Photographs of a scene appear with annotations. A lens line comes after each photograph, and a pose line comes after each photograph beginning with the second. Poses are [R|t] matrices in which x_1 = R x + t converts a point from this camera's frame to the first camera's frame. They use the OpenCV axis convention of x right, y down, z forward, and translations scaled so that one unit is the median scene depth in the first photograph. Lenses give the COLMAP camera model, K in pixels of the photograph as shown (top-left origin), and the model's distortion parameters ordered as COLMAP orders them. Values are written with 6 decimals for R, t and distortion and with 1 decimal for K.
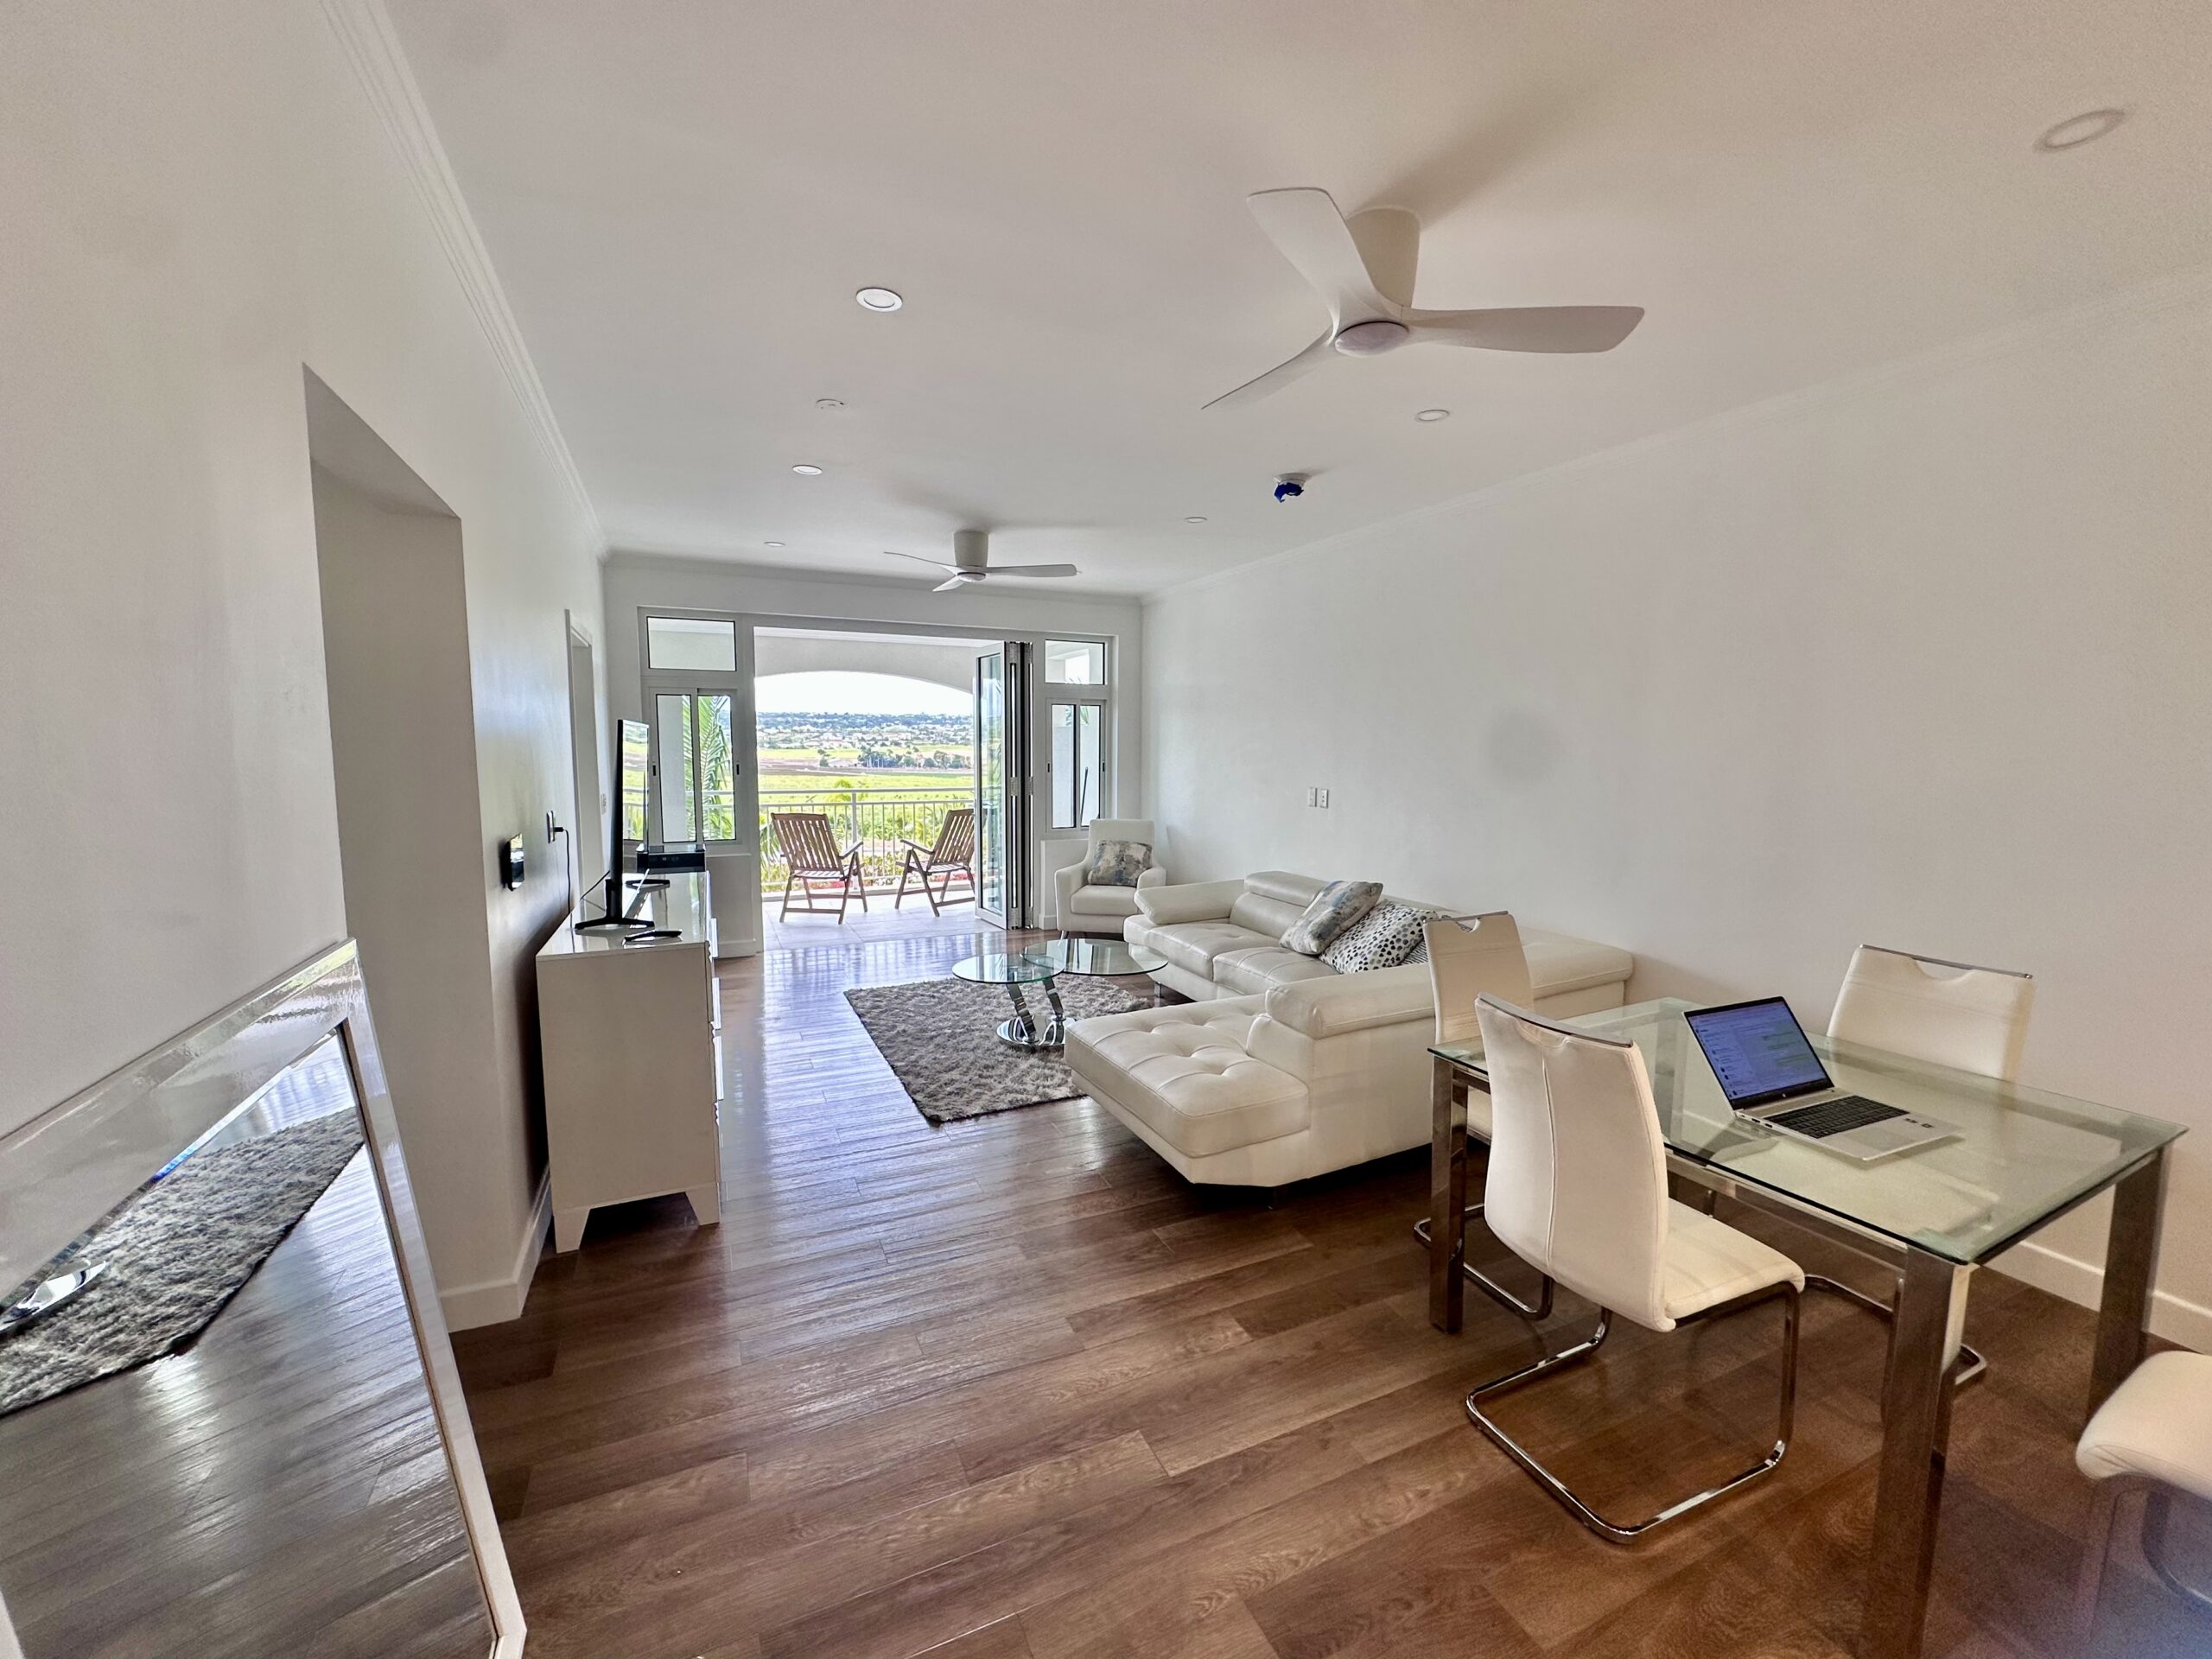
lens RADIAL K [[886.5, 0, 1106.0], [0, 886.5, 829.5], [0, 0, 1]] dist [-0.003072, 0.000320]
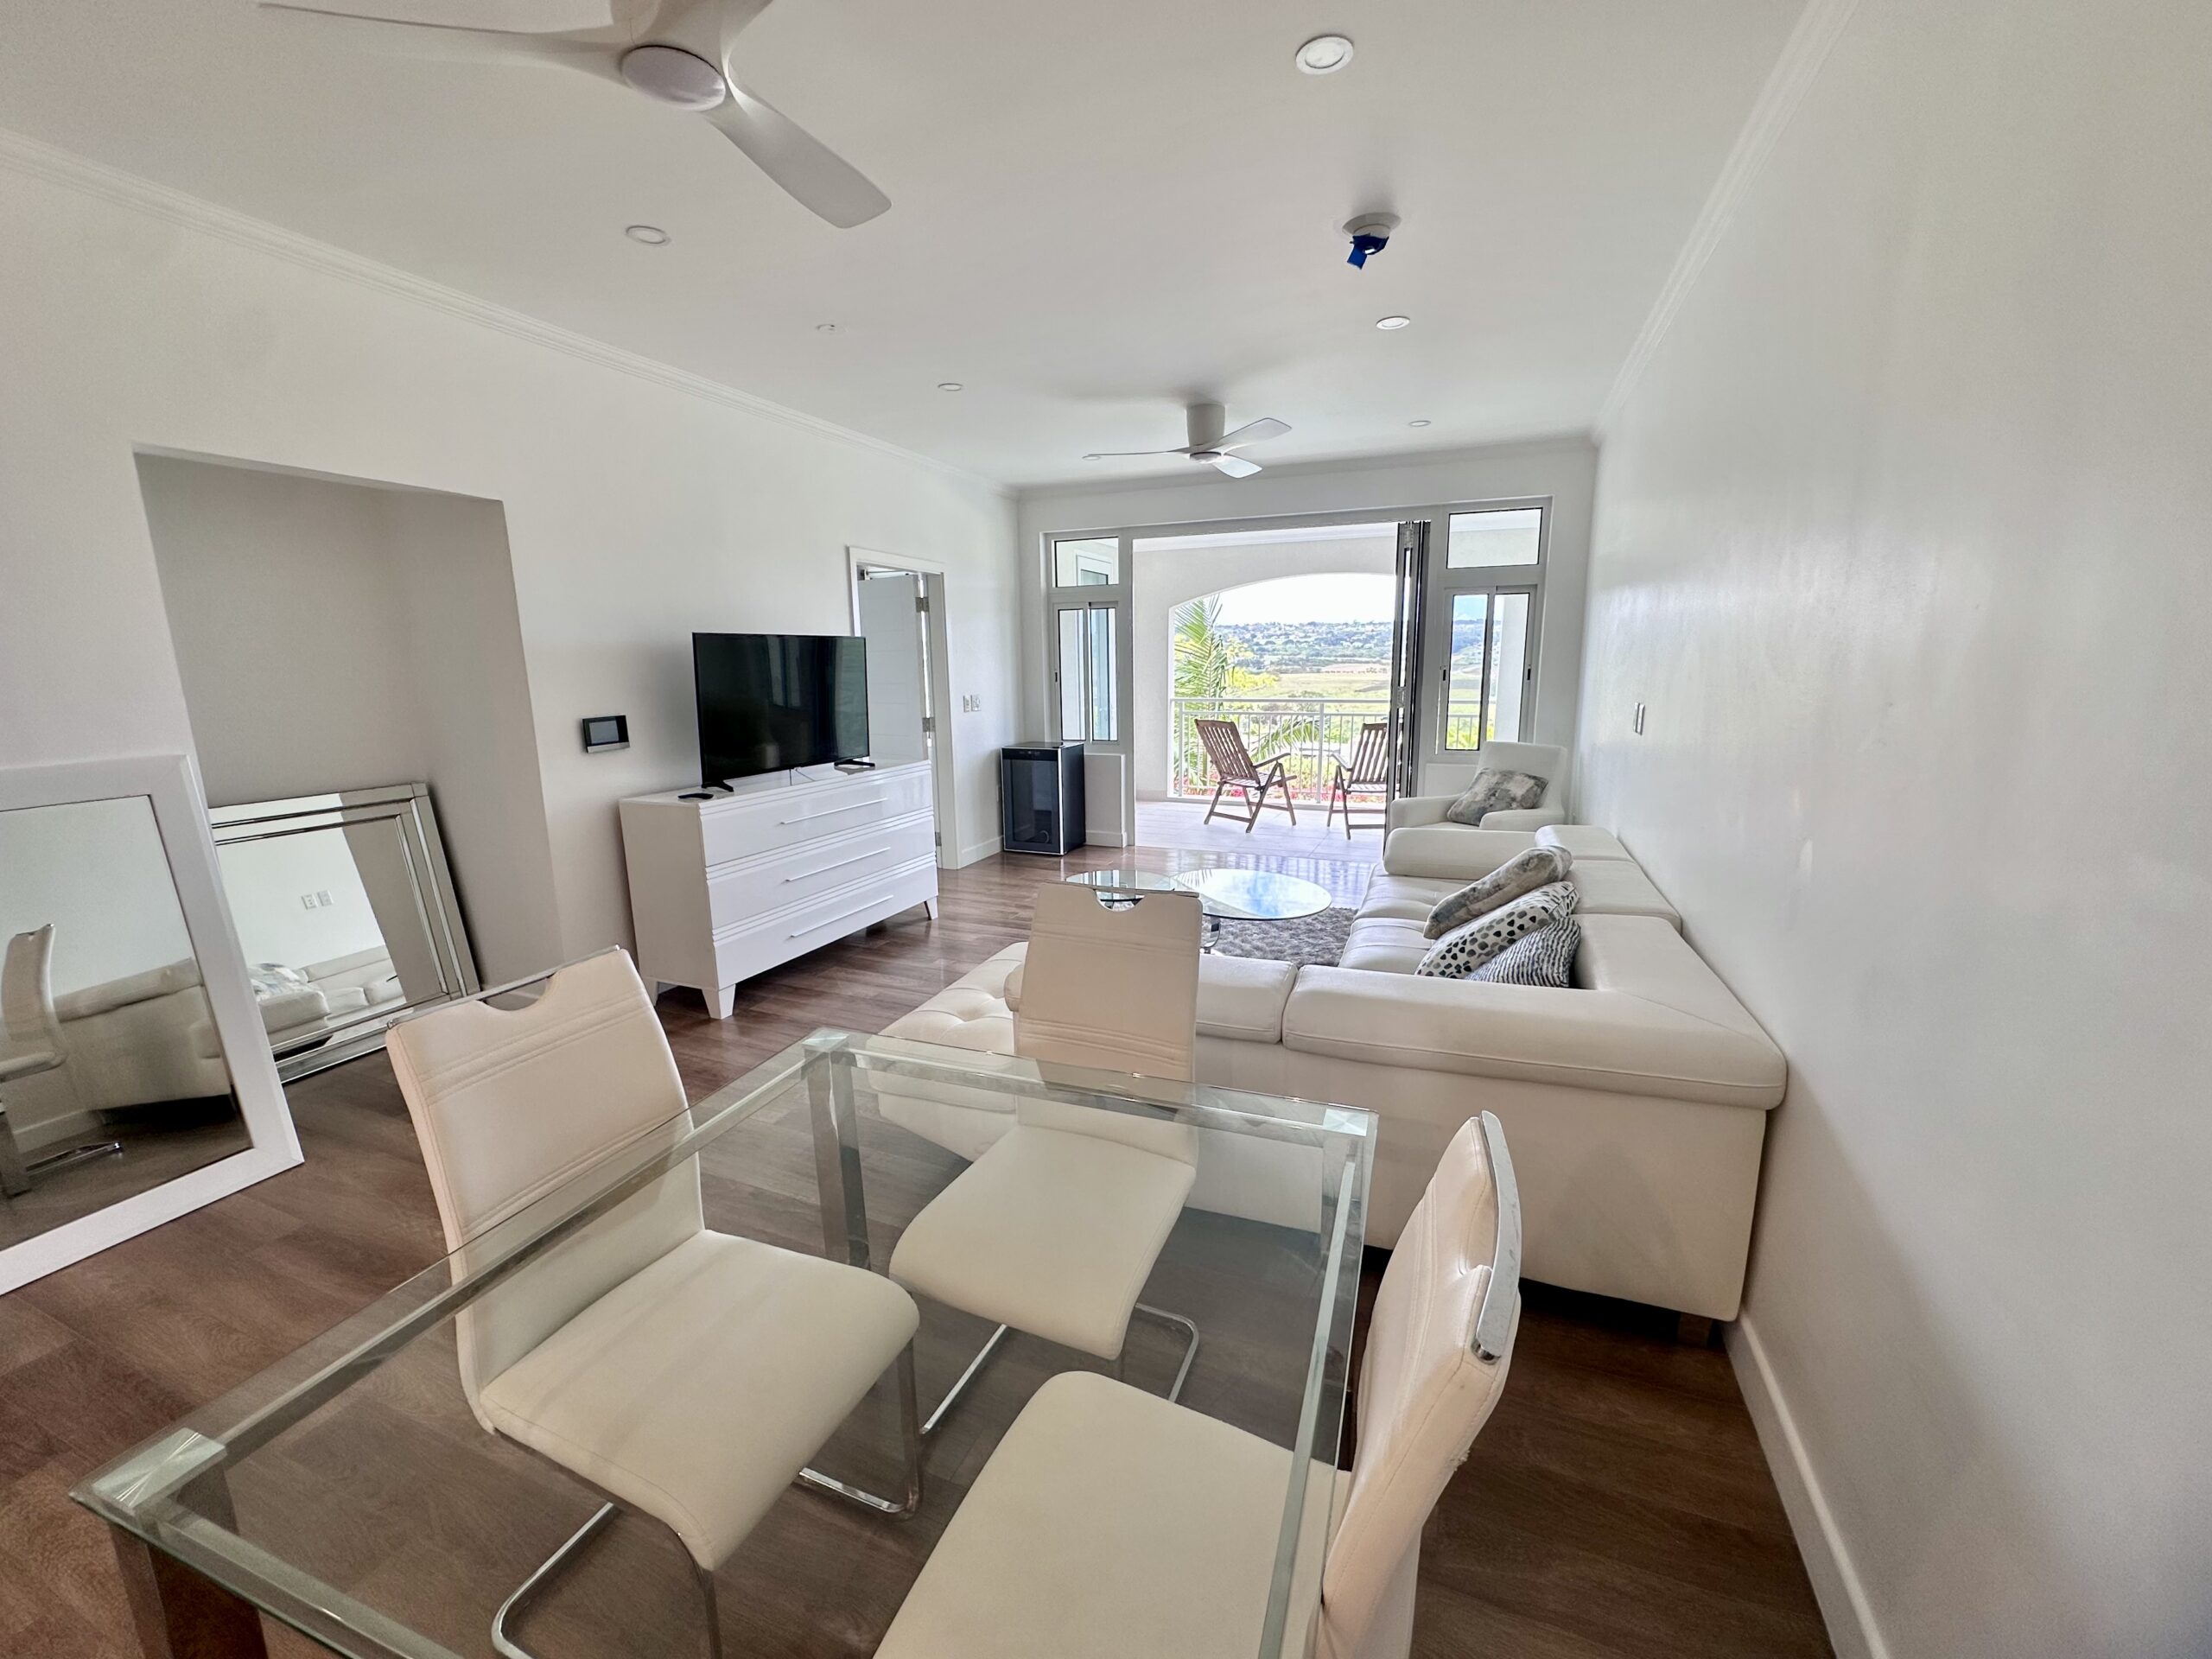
lens RADIAL K [[886.5, 0, 1106.0], [0, 886.5, 829.5], [0, 0, 1]] dist [-0.003072, 0.000320]
pose [[0.678490, 0.124678, -0.723953, 0.440811], [-0.054321, 0.991309, 0.119811, -0.012042], [0.732599, -0.041964, 0.679366, 0.275637]]
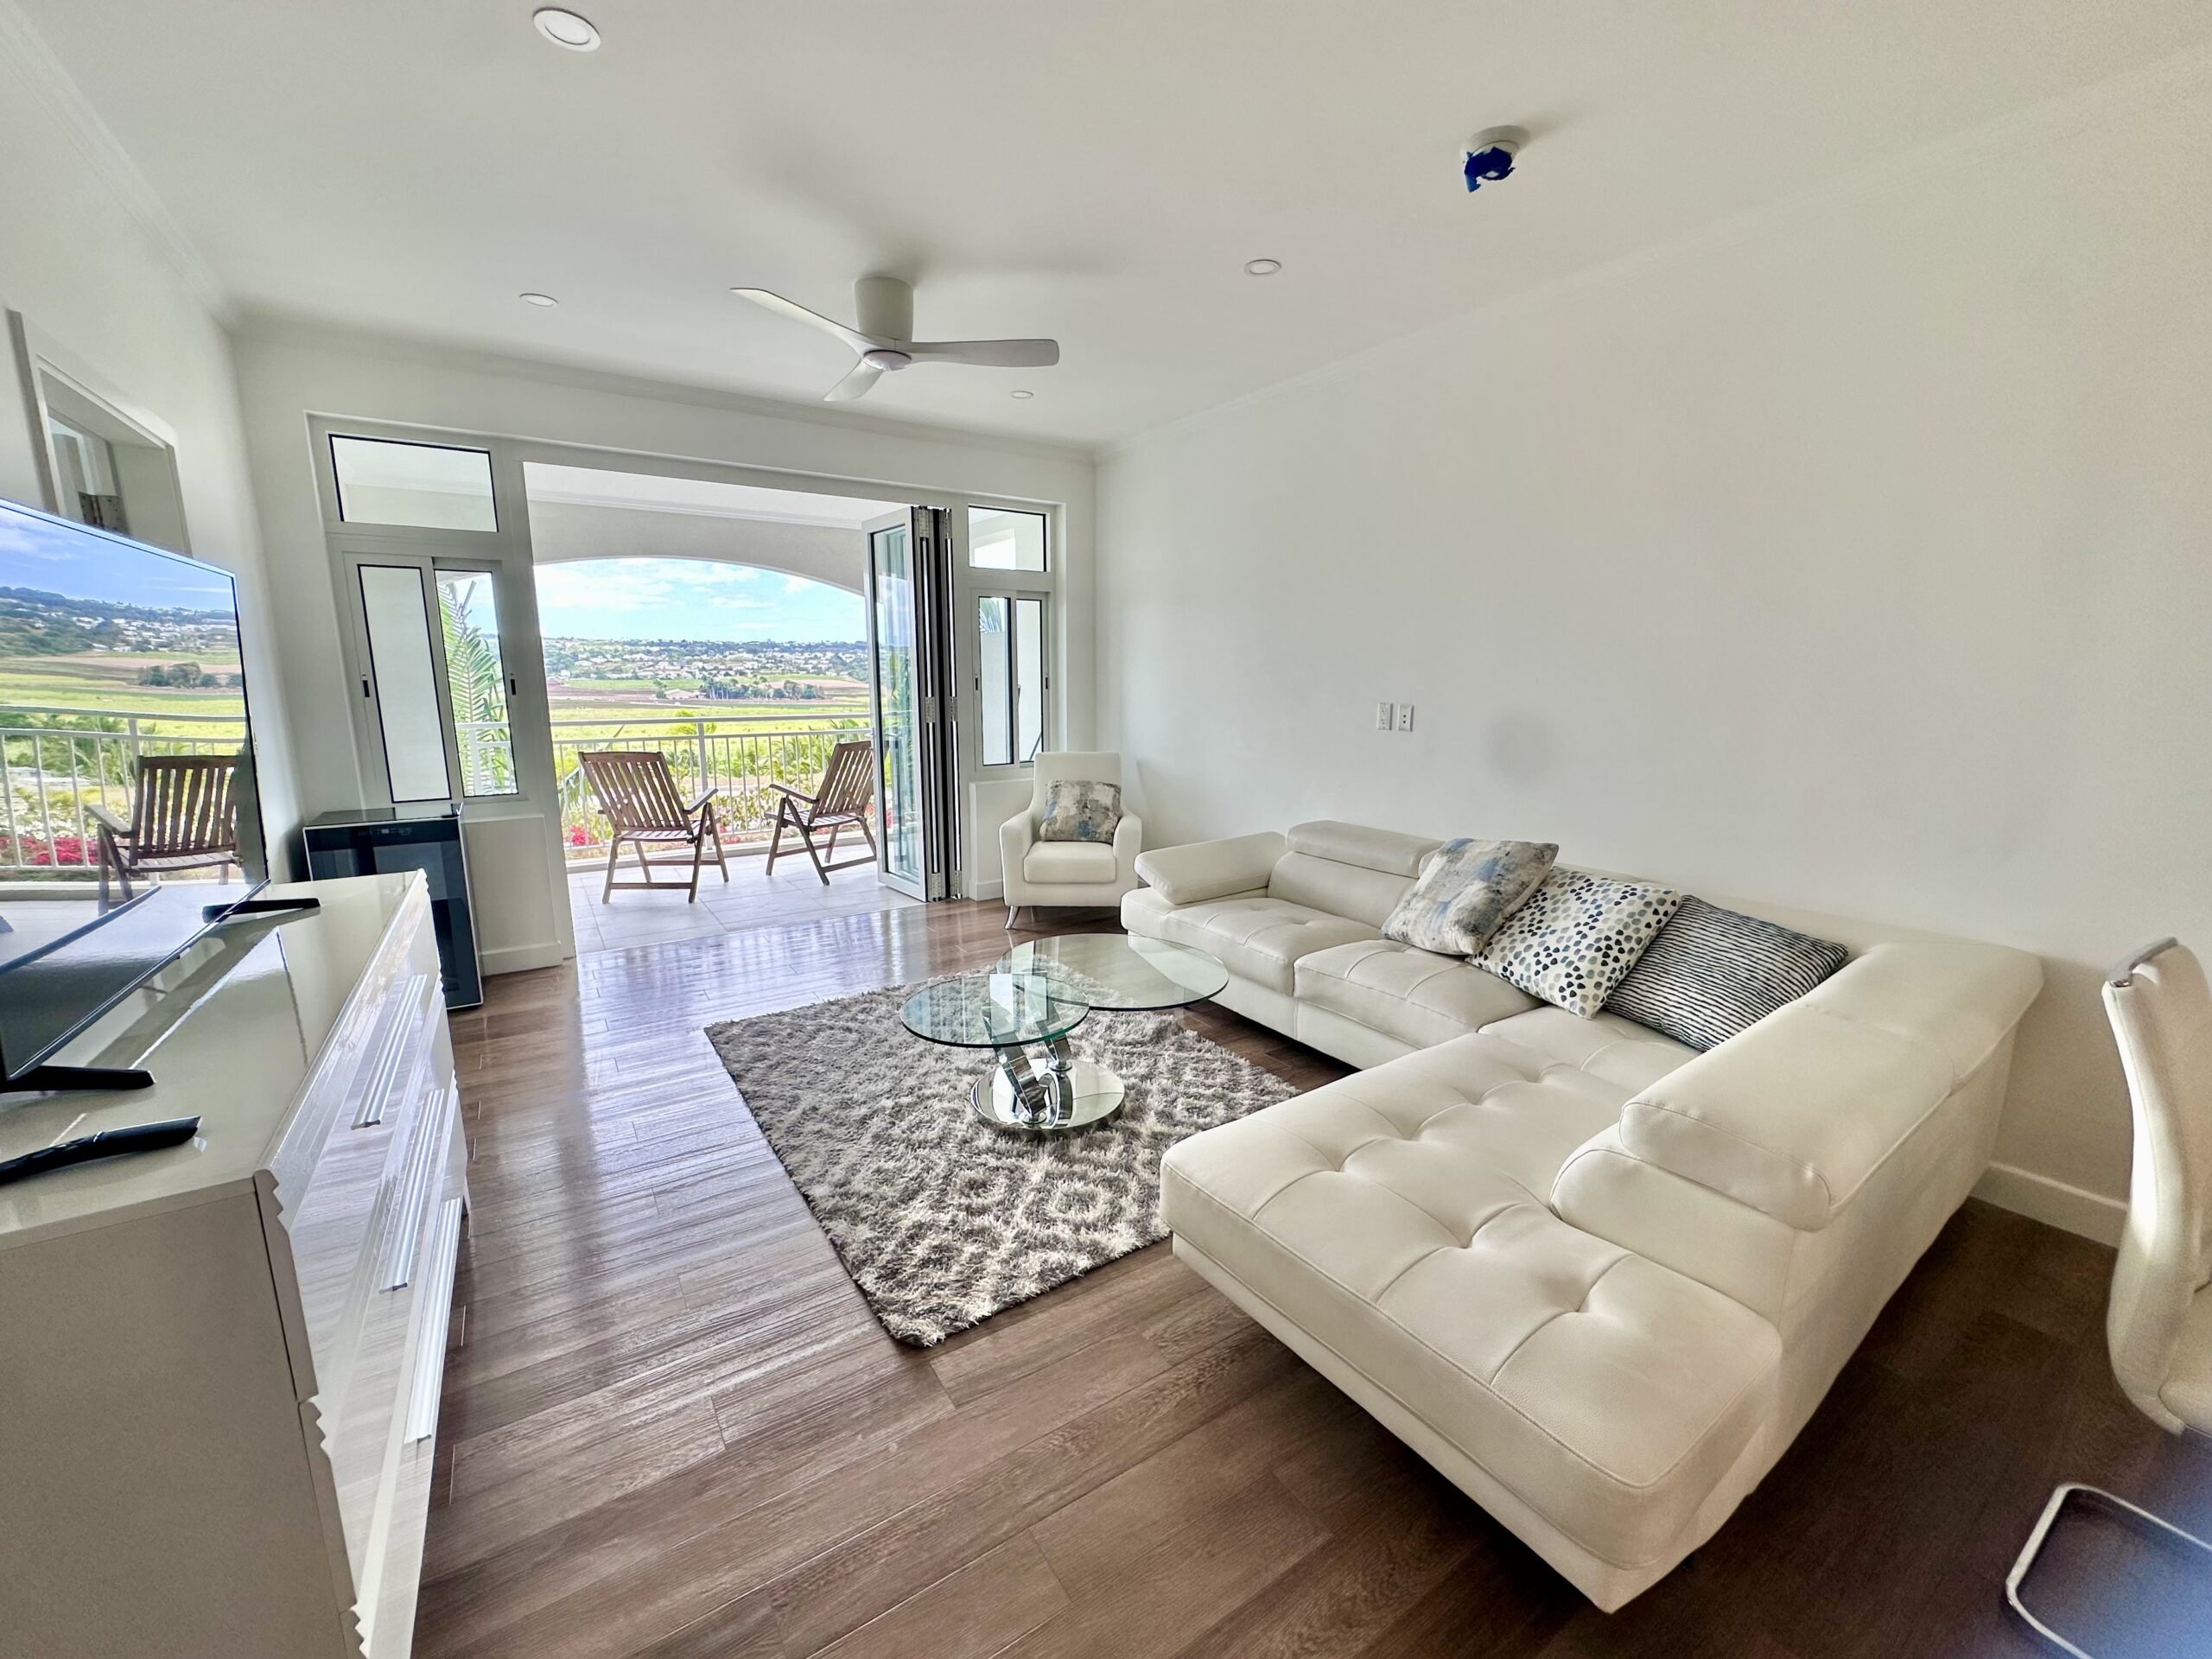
lens RADIAL K [[886.5, 0, 1106.0], [0, 886.5, 829.5], [0, 0, 1]] dist [-0.003072, 0.000320]
pose [[0.988202, -0.031538, 0.149872, -0.096145], [0.019520, 0.996524, 0.080990, -0.008112], [-0.151905, -0.077109, 0.985383, 0.322203]]
